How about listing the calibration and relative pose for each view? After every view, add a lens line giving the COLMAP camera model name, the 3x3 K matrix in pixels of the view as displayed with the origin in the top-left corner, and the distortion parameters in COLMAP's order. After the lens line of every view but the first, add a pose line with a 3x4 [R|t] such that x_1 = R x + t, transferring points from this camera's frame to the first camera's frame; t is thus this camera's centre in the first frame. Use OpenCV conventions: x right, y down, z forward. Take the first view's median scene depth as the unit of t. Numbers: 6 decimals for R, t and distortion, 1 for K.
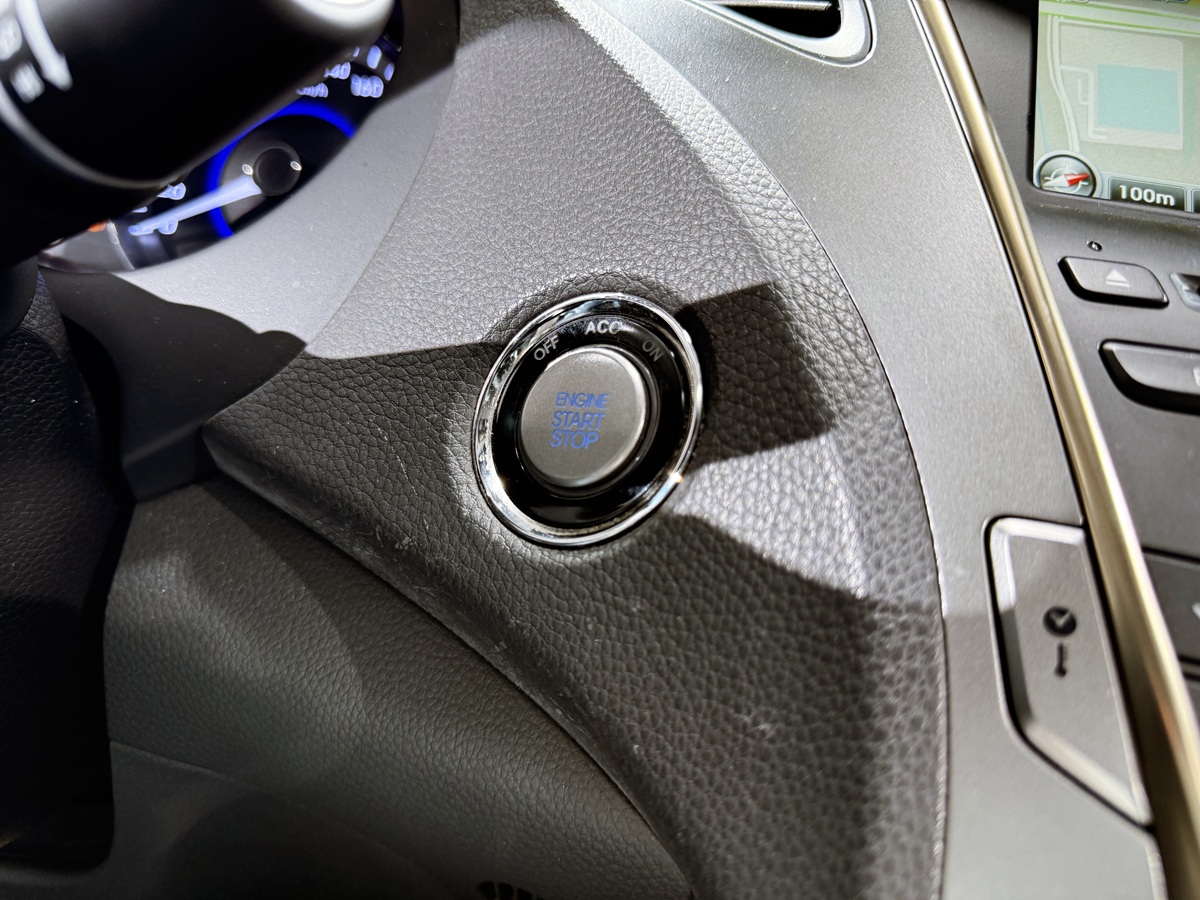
lens RADIAL K [[834.9, 0, 616.5], [0, 834.9, 470.8], [0, 0, 1]] dist [0.025234, -0.057730]
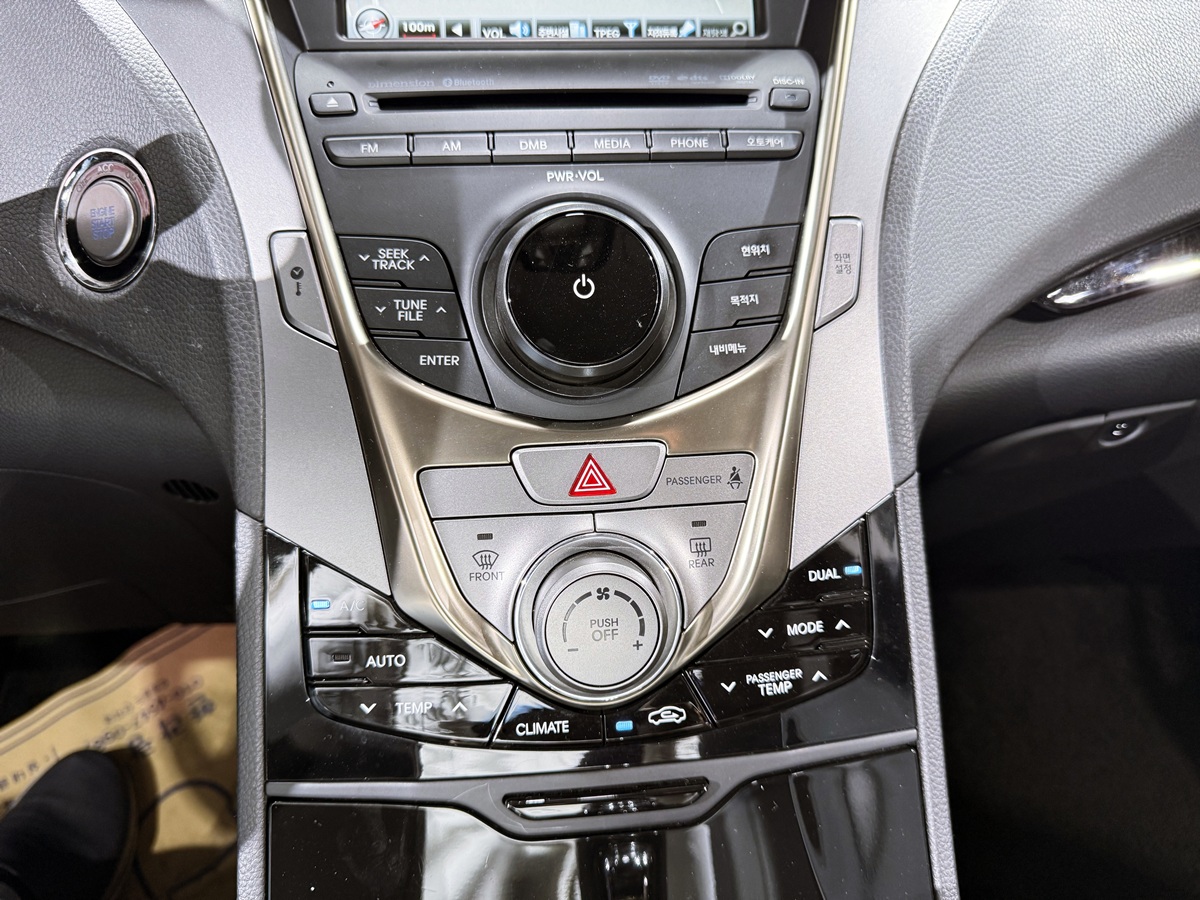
lens RADIAL K [[854.4, 0, 618.3], [0, 854.4, 441.4], [0, 0, 1]] dist [-0.021466, -0.015877]
pose [[0.964746, -0.226000, 0.134865, 0.730976], [0.184820, 0.946602, 0.264173, 0.122306], [-0.187367, -0.229934, 0.955000, -1.189419]]
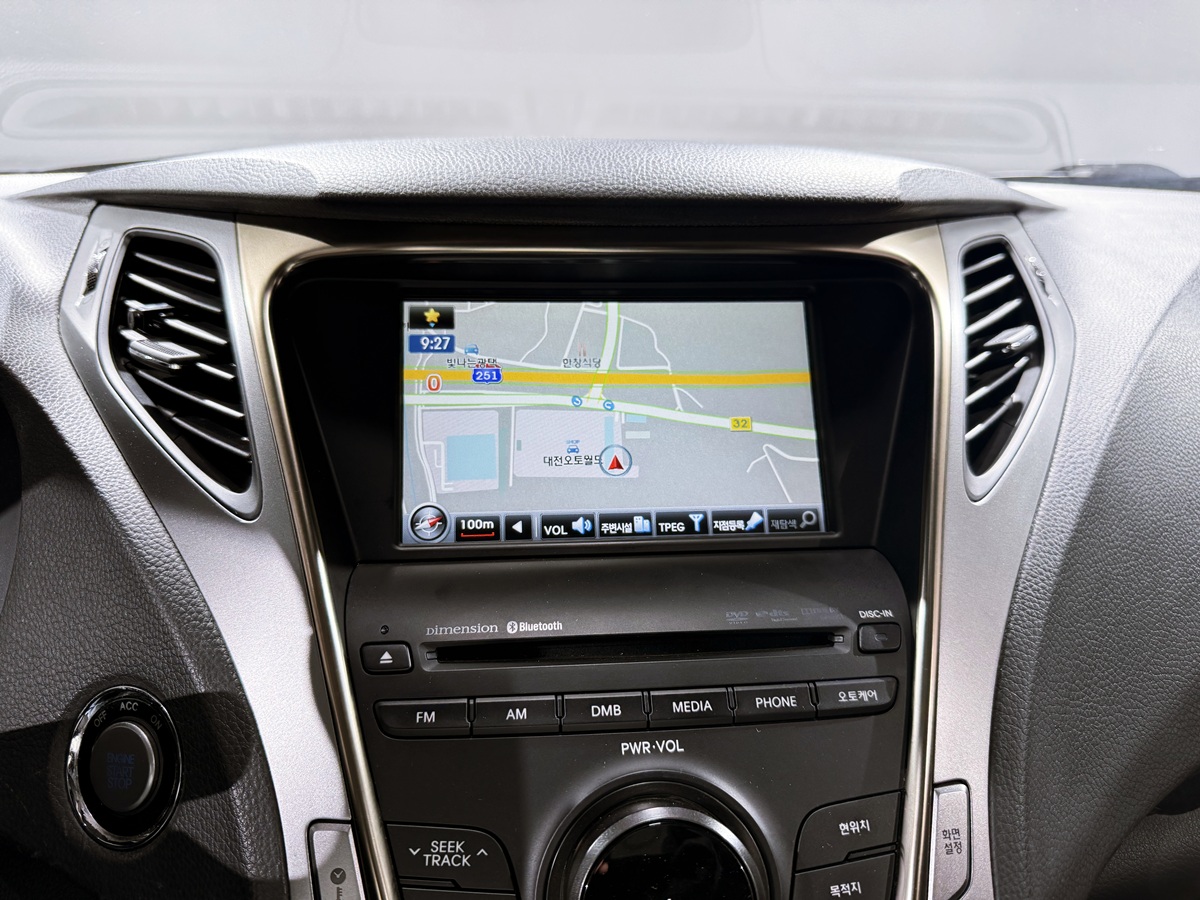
lens RADIAL K [[834.9, 0, 610.2], [0, 834.9, 451.9], [0, 0, 1]] dist [0.025234, -0.057730]
pose [[0.966925, -0.184768, 0.175831, 0.759235], [0.175746, 0.982240, 0.065712, -0.651507], [-0.184850, -0.032637, 0.982225, -0.844137]]
